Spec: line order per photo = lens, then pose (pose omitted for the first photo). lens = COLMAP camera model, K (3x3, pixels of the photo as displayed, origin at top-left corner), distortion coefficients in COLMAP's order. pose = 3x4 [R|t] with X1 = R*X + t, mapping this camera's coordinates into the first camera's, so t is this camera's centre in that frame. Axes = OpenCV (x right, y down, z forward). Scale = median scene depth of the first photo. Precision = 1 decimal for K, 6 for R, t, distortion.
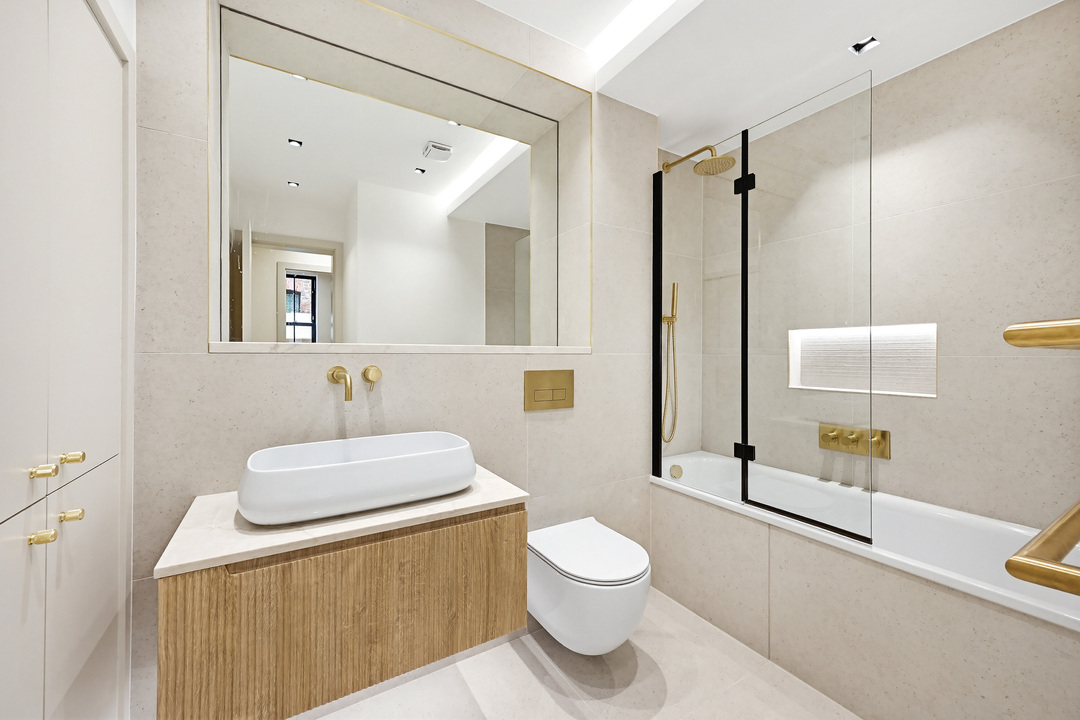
lens RADIAL K [[423.6, 0, 542.3], [0, 423.6, 356.6], [0, 0, 1]] dist [-0.001078, -0.000052]
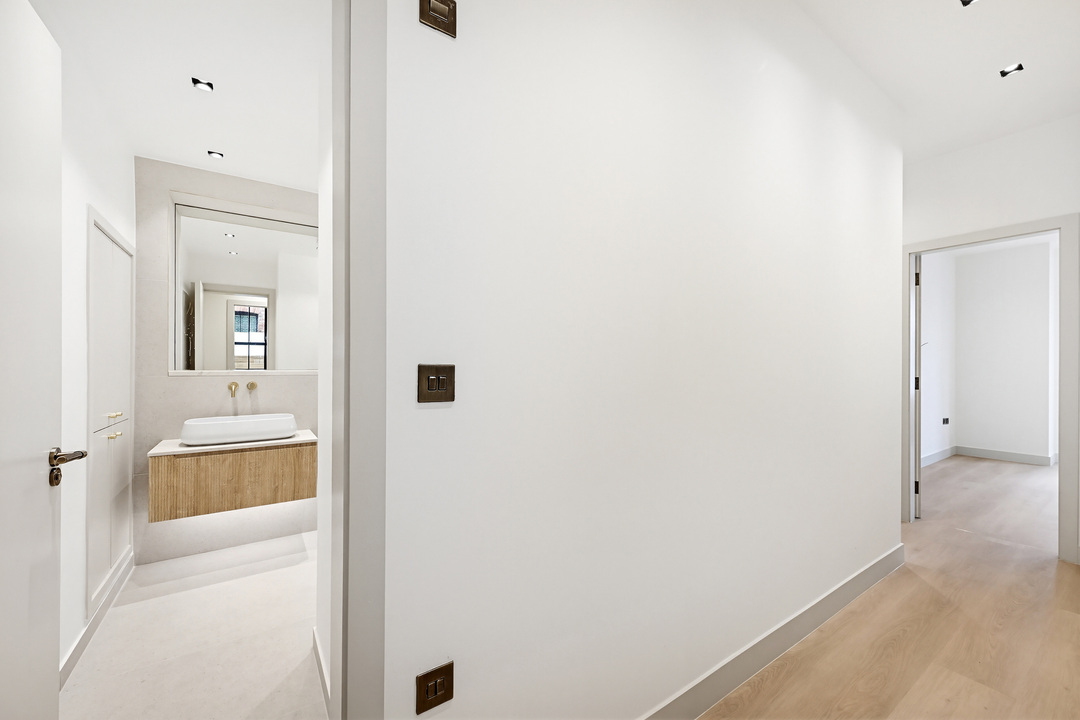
lens RADIAL K [[425.7, 0, 539.9], [0, 425.7, 364.2], [0, 0, 1]] dist [-0.000900, 0.000138]
pose [[0.999029, -0.008048, 0.043322, 1.109774], [0.008379, 0.999937, -0.007458, -0.037045], [-0.043260, 0.007814, 0.999033, -1.370102]]
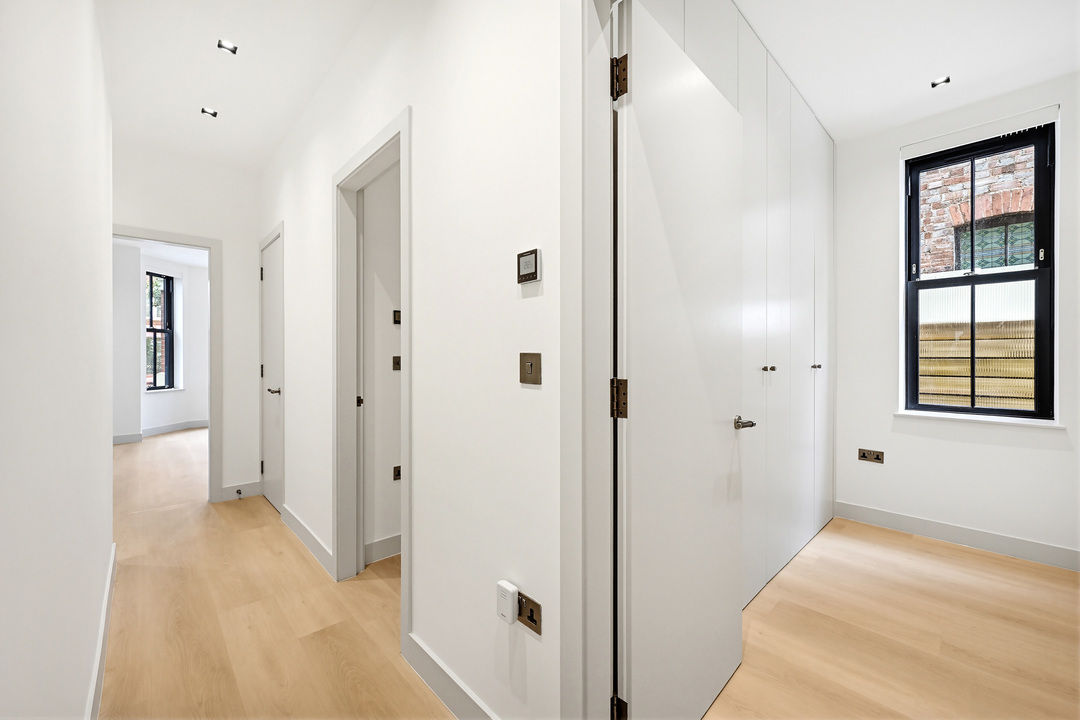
lens RADIAL K [[423.6, 0, 542.3], [0, 423.6, 356.6], [0, 0, 1]] dist [-0.001078, -0.000052]
pose [[-0.201251, -0.012062, 0.979465, -2.054025], [0.001422, 0.999920, 0.012606, -0.064648], [-0.979539, 0.003930, -0.201218, 2.005023]]
